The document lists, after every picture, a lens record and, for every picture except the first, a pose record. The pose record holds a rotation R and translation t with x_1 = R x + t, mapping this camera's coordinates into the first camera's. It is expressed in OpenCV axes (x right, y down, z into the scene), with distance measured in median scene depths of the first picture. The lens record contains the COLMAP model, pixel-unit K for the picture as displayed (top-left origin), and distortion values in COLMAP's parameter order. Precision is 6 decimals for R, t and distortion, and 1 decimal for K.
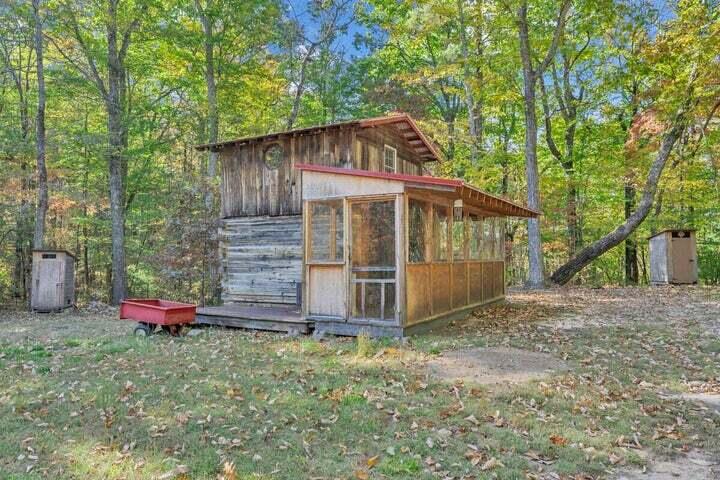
lens RADIAL K [[502.5, 0, 340.5], [0, 502.5, 239.3], [0, 0, 1]] dist [-0.004426, 0.001459]
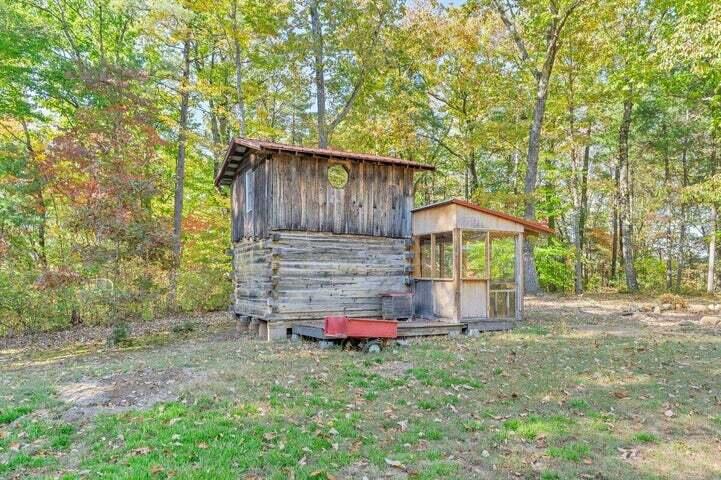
lens RADIAL K [[503.2, 0, 356.6], [0, 503.2, 292.1], [0, 0, 1]] dist [-0.004426, 0.001459]
pose [[0.540800, -0.012057, 0.841065, -0.971247], [-0.033710, 0.998783, 0.035993, 0.034062], [-0.840476, -0.047817, 0.539735, 0.401451]]
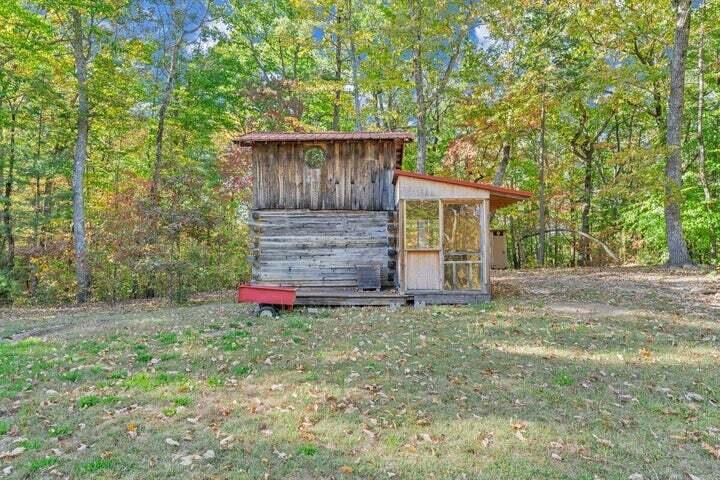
lens RADIAL K [[502.5, 0, 346.9], [0, 502.5, 245.8], [0, 0, 1]] dist [-0.004426, 0.001459]
pose [[0.878481, 0.005696, 0.477743, -0.603585], [-0.015074, 0.999762, 0.015799, 0.015366], [-0.477540, -0.021081, 0.878357, -0.029139]]
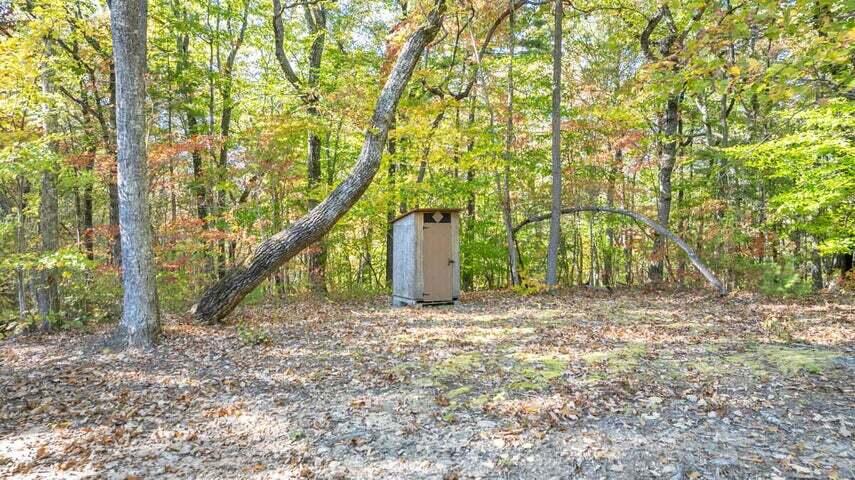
lens RADIAL K [[649.7, 0, 429.6], [0, 649.7, 239.1], [0, 0, 1]] dist [0.005101, -0.036123]
pose [[0.852156, -0.001609, 0.523286, 0.480605], [-0.028899, 0.998324, 0.050132, -0.037575], [-0.522489, -0.057842, 0.850682, 0.630181]]
